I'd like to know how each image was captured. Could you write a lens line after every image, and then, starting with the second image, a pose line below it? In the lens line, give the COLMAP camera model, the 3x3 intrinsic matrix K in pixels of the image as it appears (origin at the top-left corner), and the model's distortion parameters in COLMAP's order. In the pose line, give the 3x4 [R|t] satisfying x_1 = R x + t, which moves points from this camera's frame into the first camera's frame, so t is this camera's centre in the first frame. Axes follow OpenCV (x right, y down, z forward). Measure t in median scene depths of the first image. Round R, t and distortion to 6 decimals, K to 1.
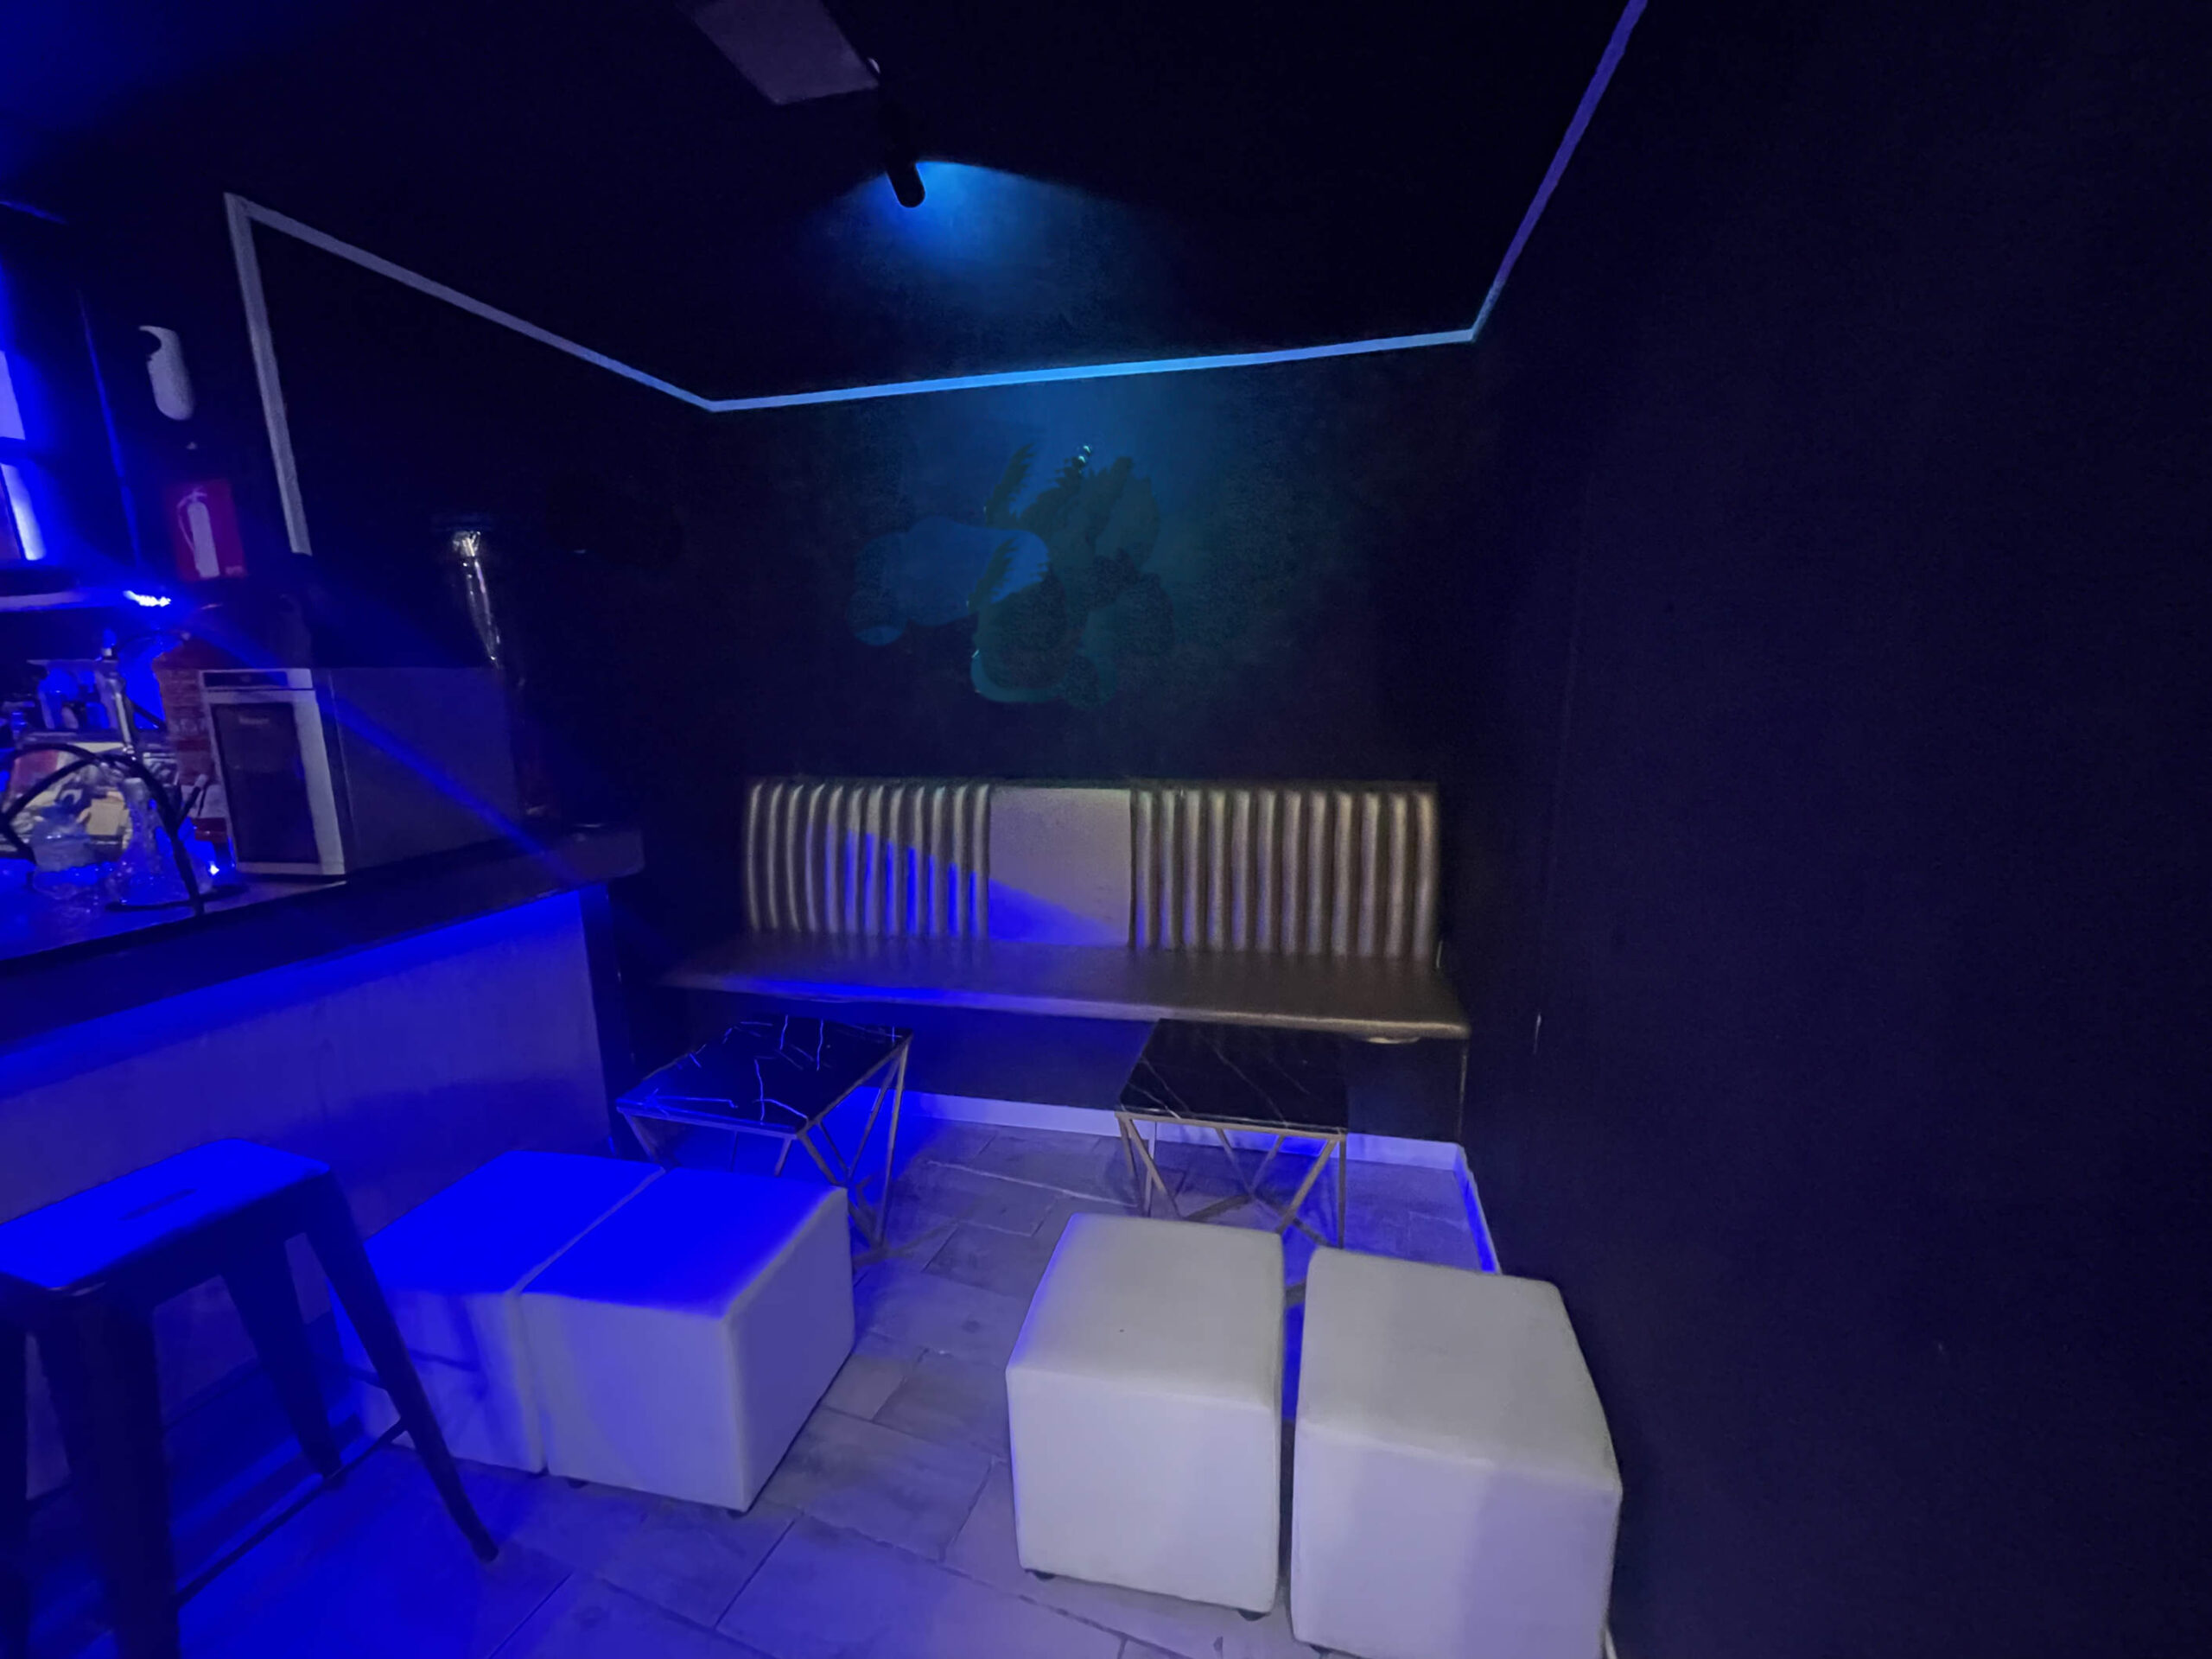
lens RADIAL K [[891.1, 0, 1113.3], [0, 891.1, 824.0], [0, 0, 1]] dist [-0.004253, -0.000481]
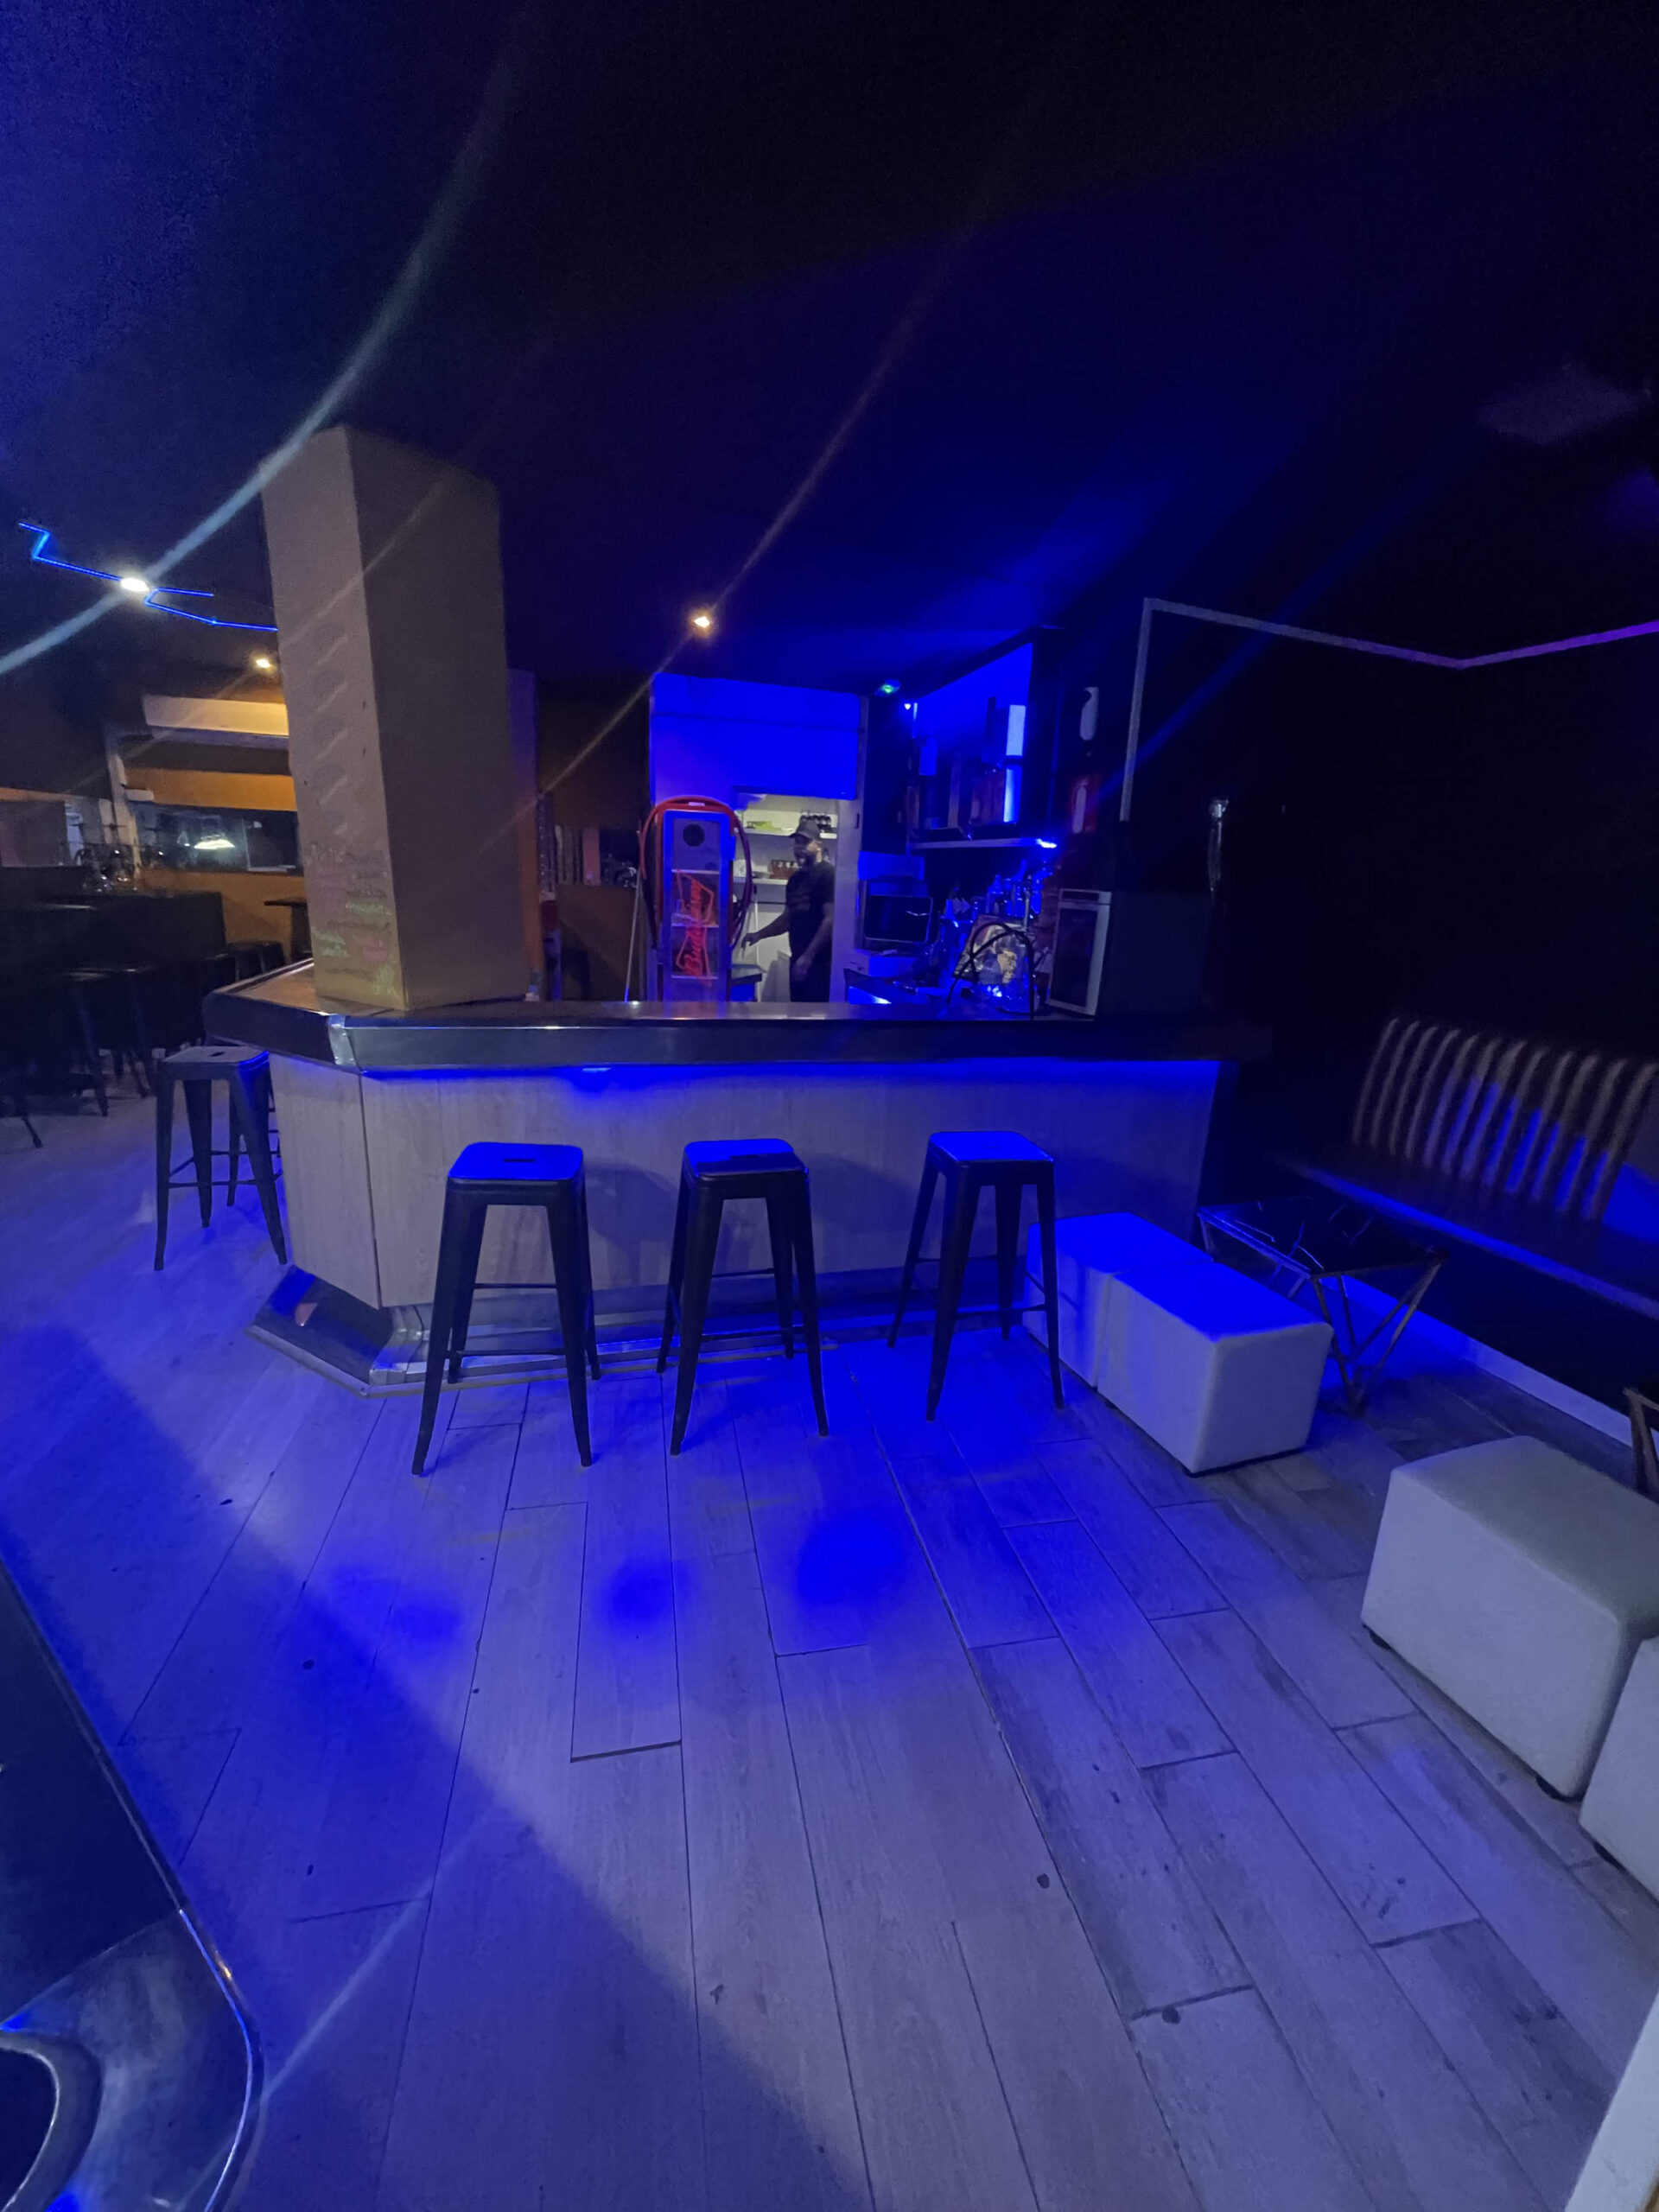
lens RADIAL K [[891.1, 0, 834.1], [0, 891.1, 1110.0], [0, 0, 1]] dist [-0.004253, -0.000481]
pose [[0.533710, 0.261030, -0.804374, 0.254339], [-0.208841, 0.962393, 0.173741, 0.035531], [0.819475, 0.075259, 0.568152, -0.324662]]
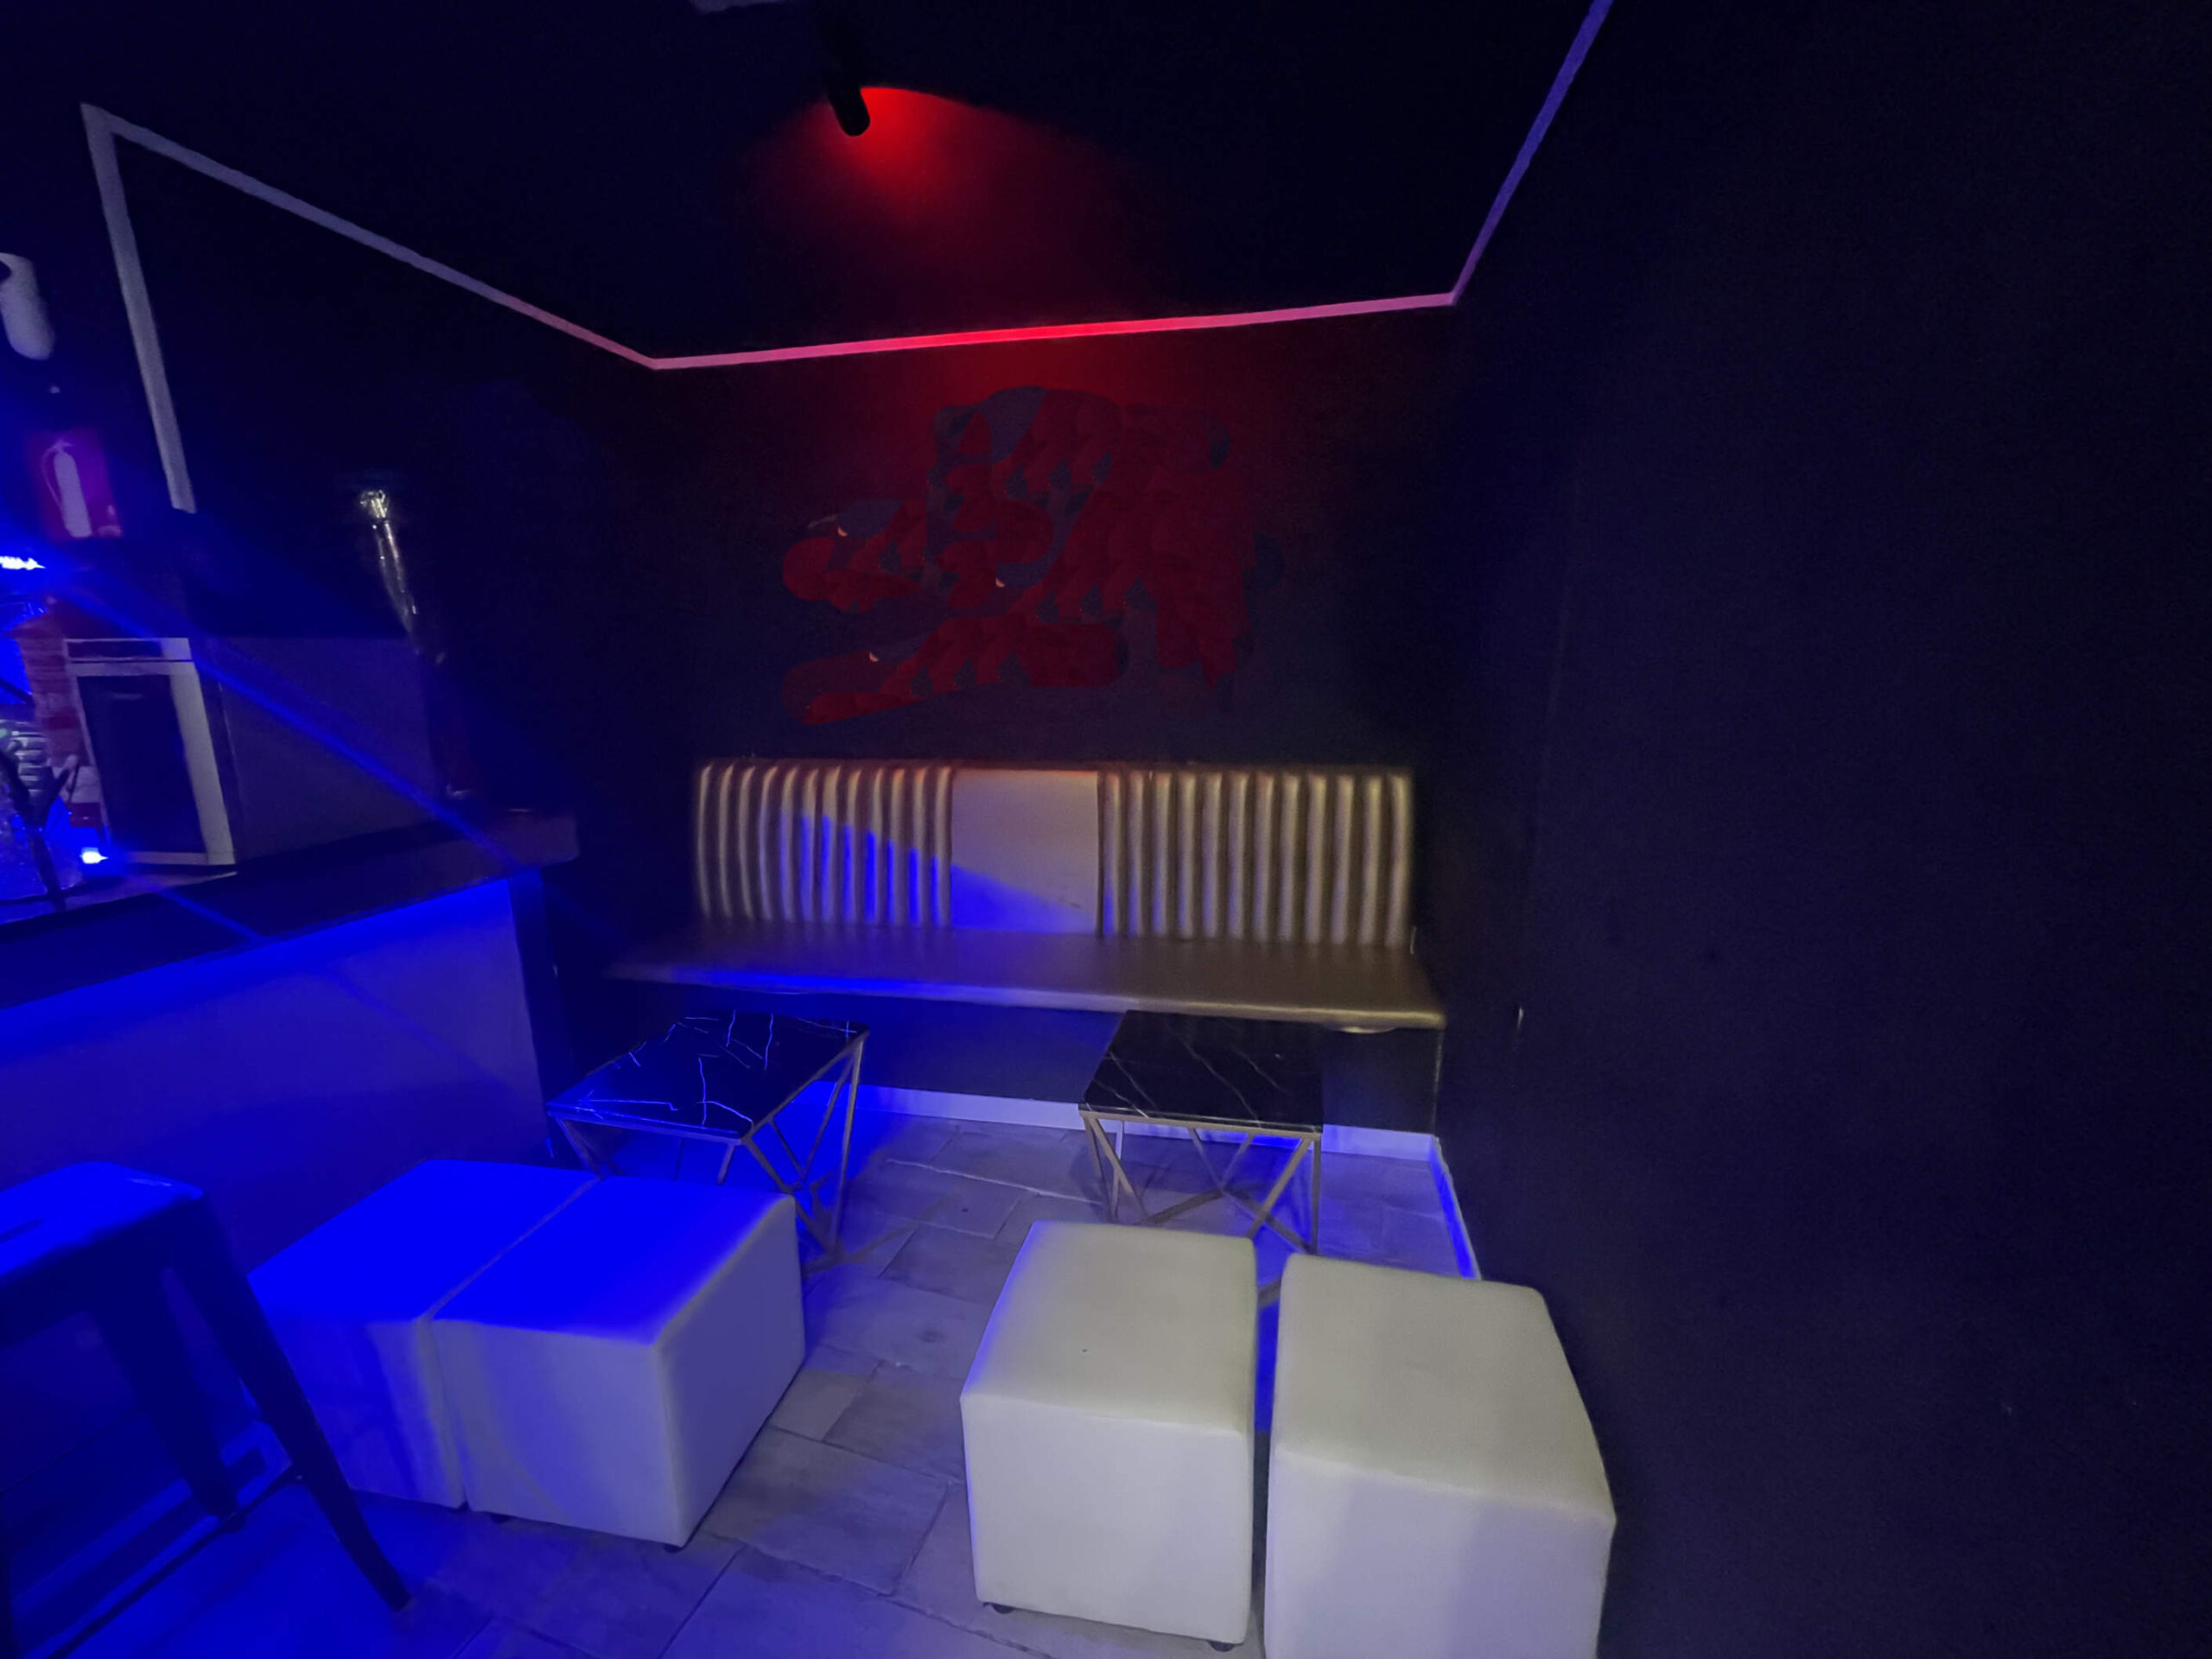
lens RADIAL K [[891.1, 0, 1115.3], [0, 891.1, 825.2], [0, 0, 1]] dist [-0.004253, -0.000481]
pose [[0.999395, -0.001461, 0.034743, 0.007147], [0.000708, 0.999765, 0.021687, -0.002599], [-0.034766, -0.021650, 0.999161, 0.054810]]
